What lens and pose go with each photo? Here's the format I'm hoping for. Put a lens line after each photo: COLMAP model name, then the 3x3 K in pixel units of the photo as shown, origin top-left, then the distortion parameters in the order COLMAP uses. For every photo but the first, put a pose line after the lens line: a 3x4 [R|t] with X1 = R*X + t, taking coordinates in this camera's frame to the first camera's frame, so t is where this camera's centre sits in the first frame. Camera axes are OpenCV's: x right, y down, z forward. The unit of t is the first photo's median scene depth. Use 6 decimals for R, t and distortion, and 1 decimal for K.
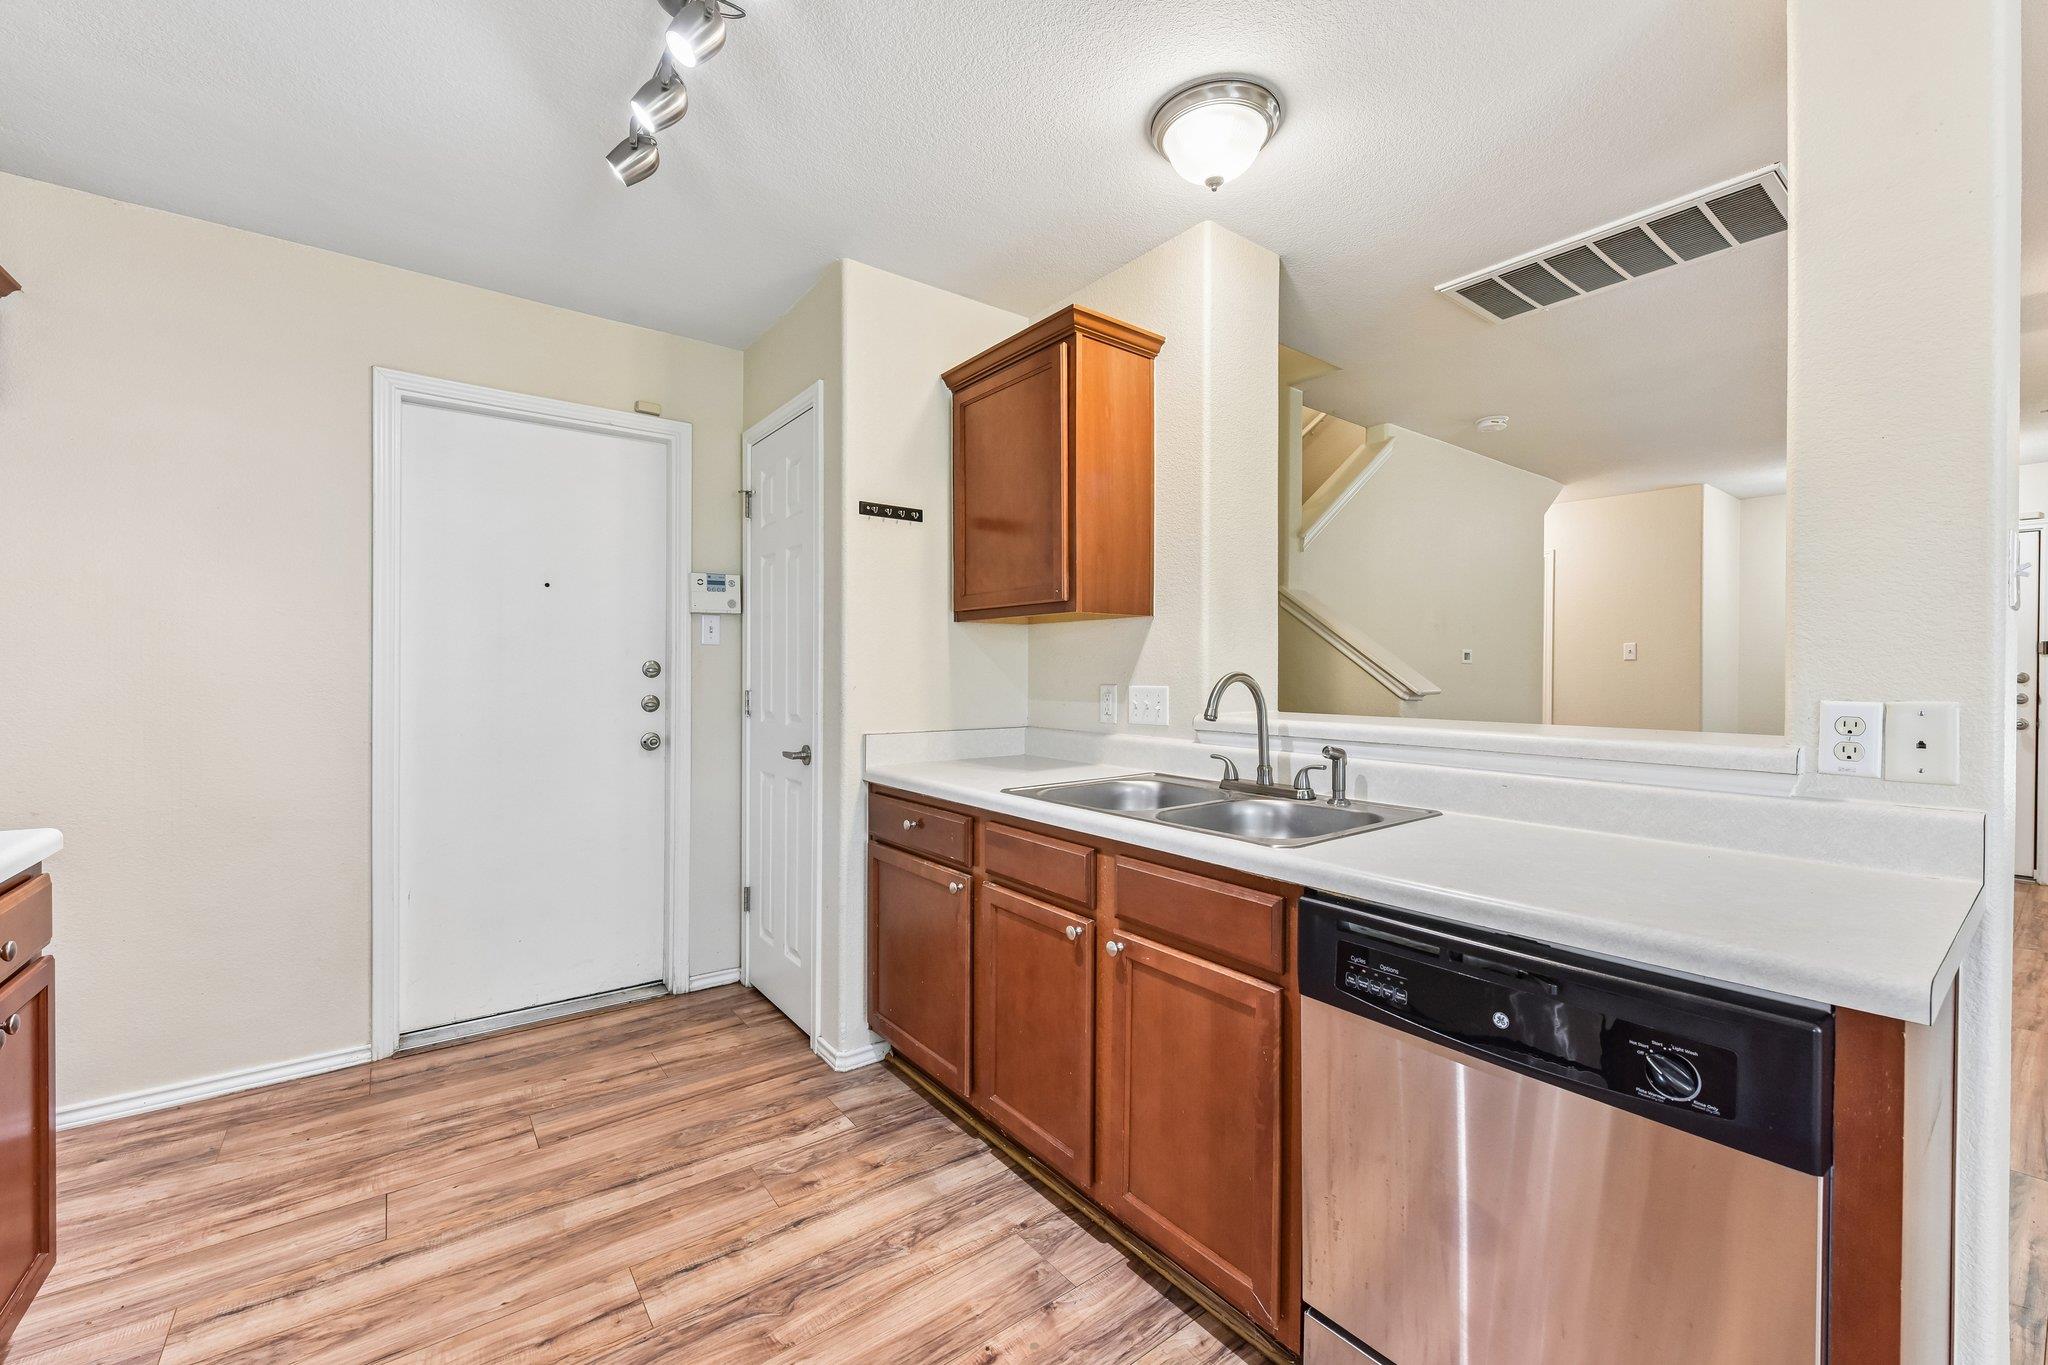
lens RADIAL K [[817.9, 0, 1024.0], [0, 817.9, 682.5], [0, 0, 1]] dist [-0.000876, -0.004011]
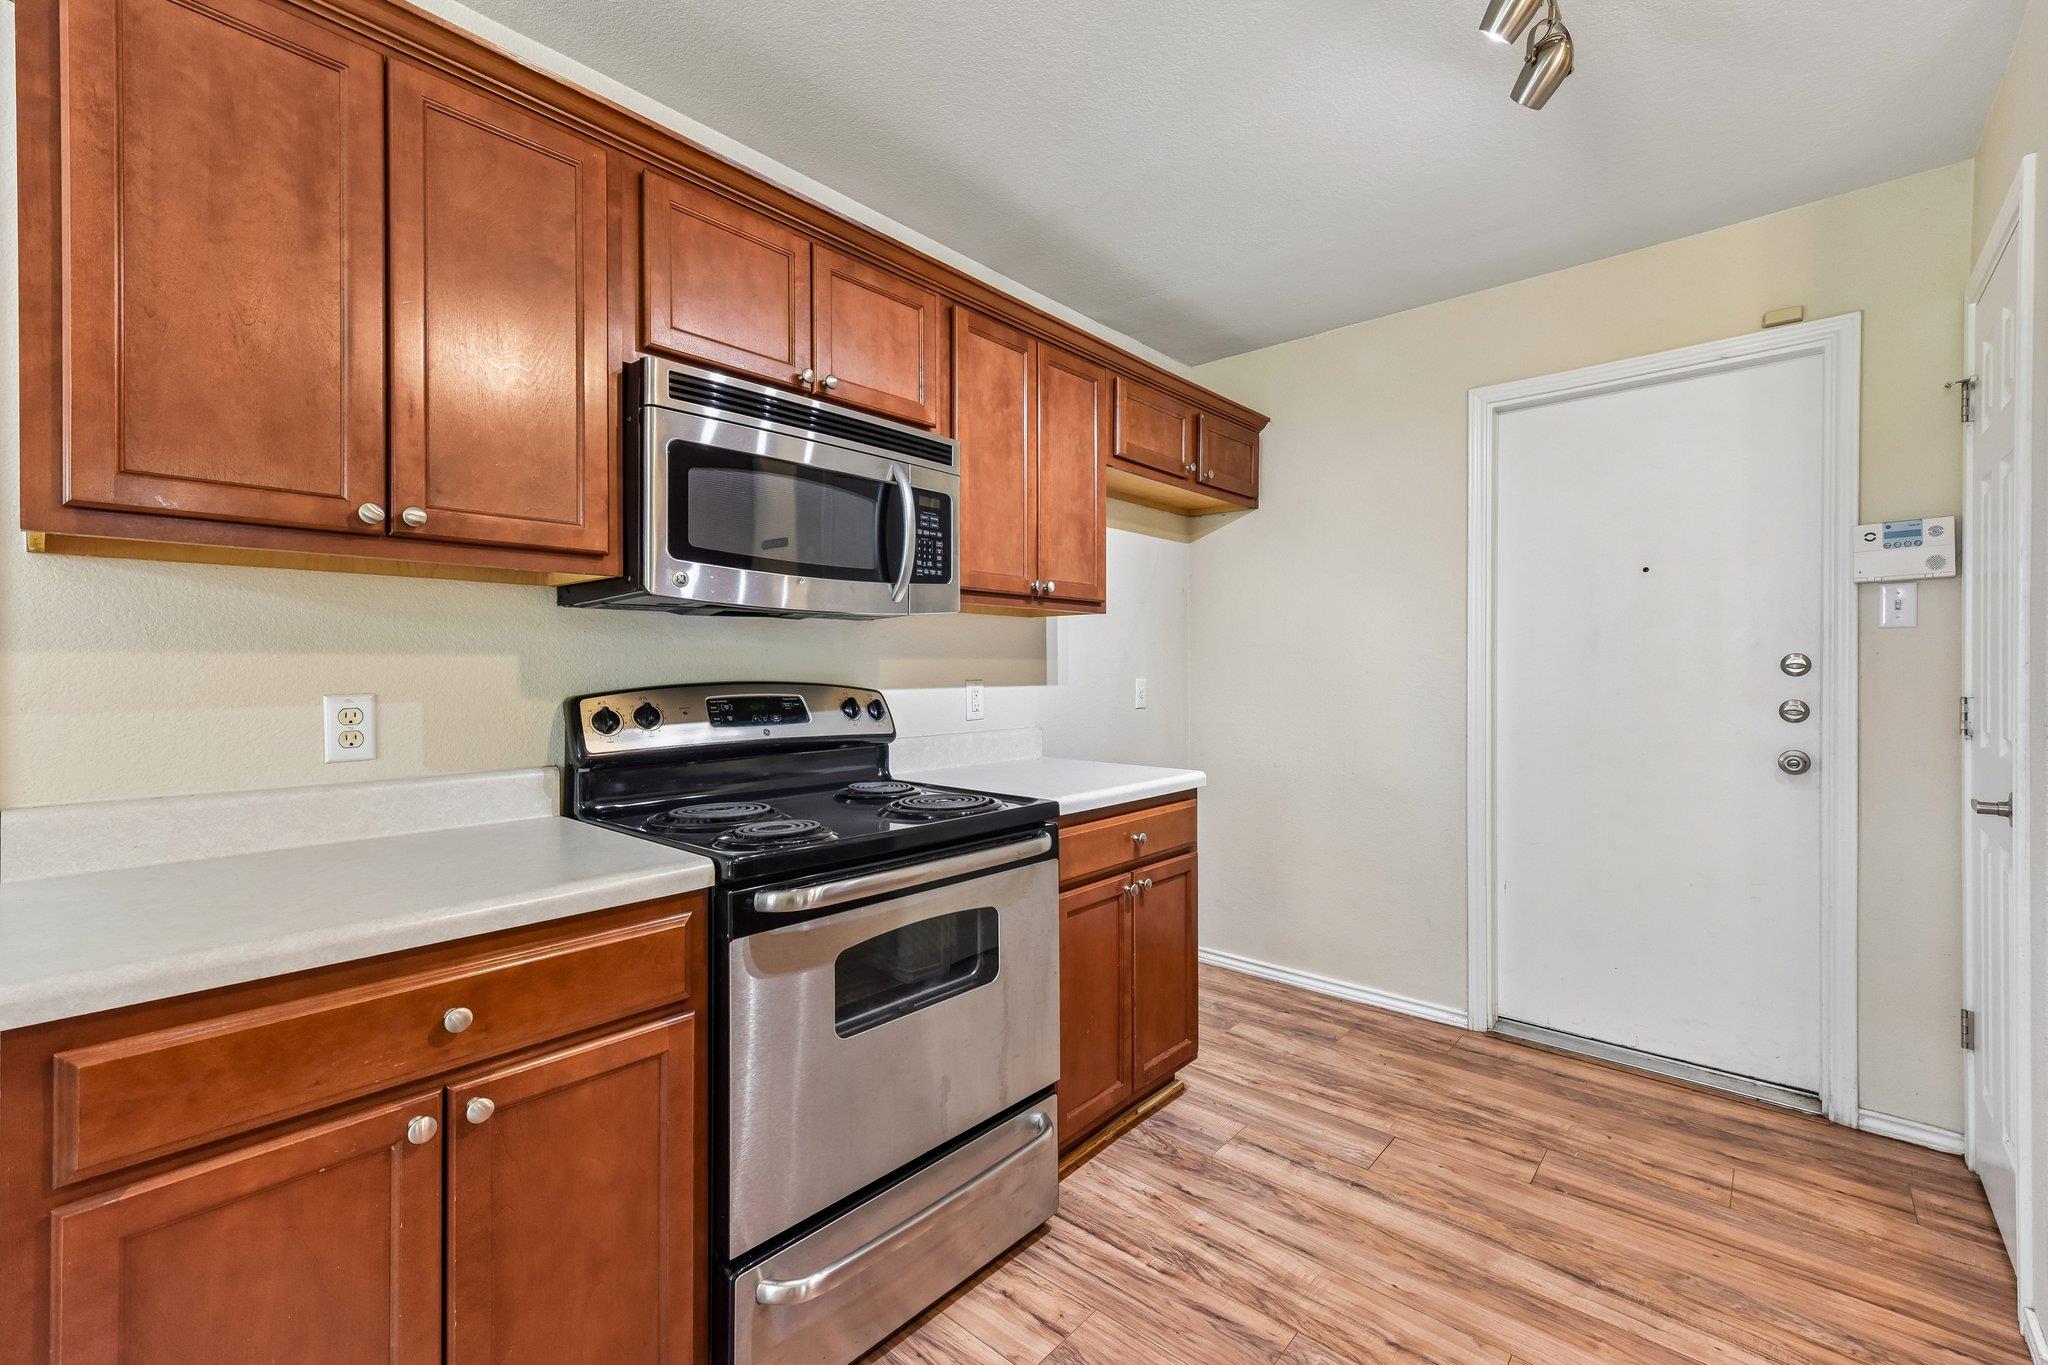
lens RADIAL K [[845.3, 0, 1033.0], [0, 845.3, 678.8], [0, 0, 1]] dist [0.000484, -0.000683]
pose [[0.200122, 0.003673, -0.979764, 0.195762], [-0.009042, 0.999957, 0.001902, 0.001112], [0.979729, 0.008478, 0.200147, 0.212813]]
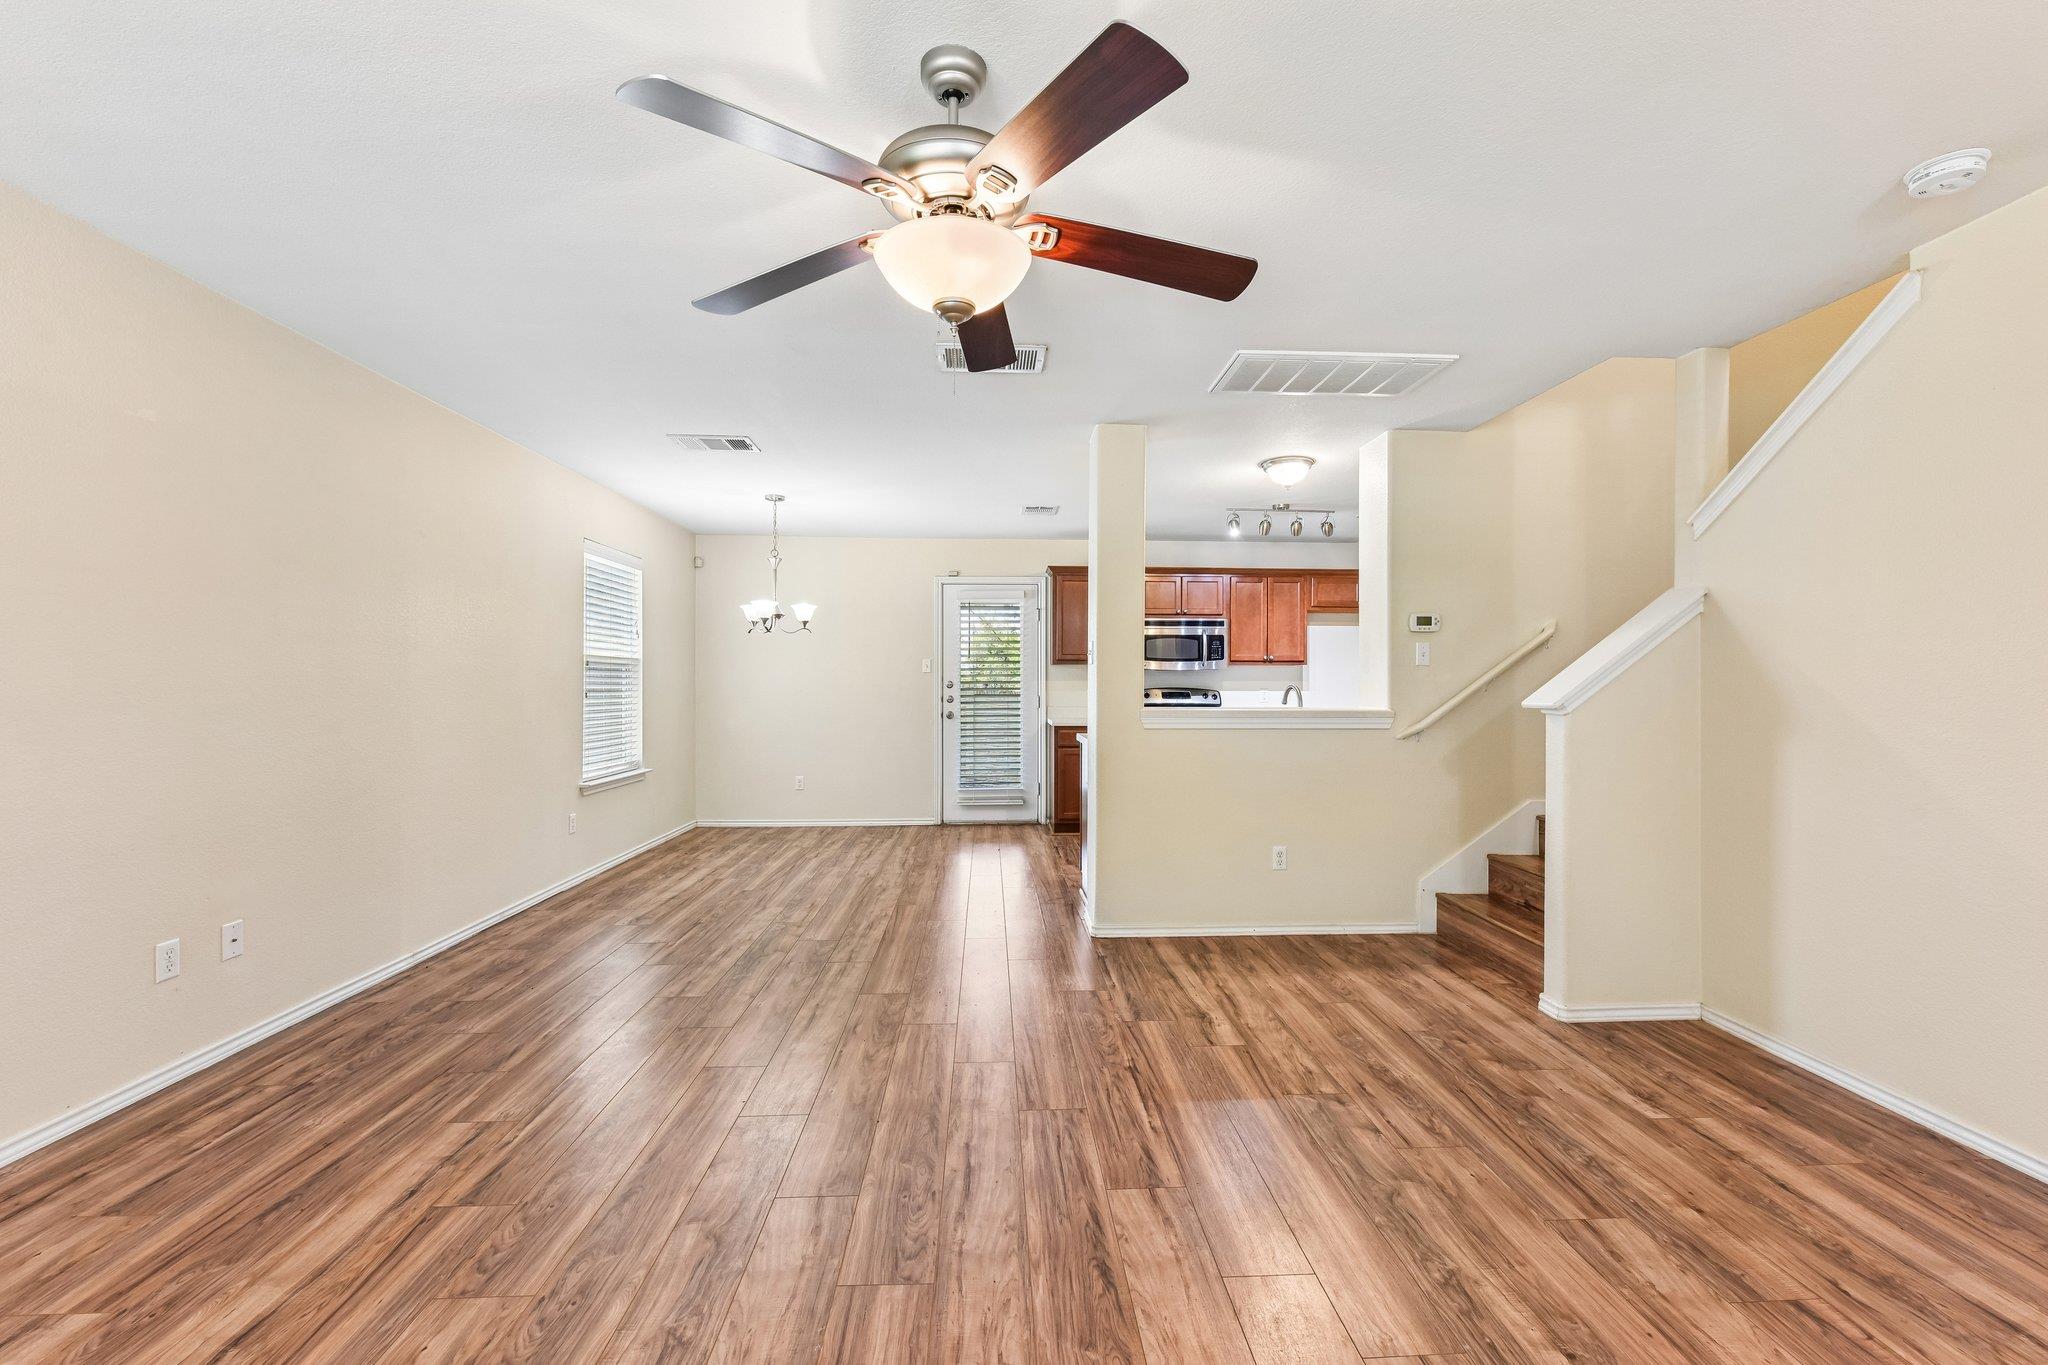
lens RADIAL K [[845.3, 0, 1033.0], [0, 845.3, 678.8], [0, 0, 1]] dist [0.000484, -0.000683]
pose [[-0.564787, -0.009804, -0.825178, 2.110378], [-0.014855, 0.999888, -0.001713, -0.009656], [0.825103, 0.011291, -0.564870, 1.385957]]
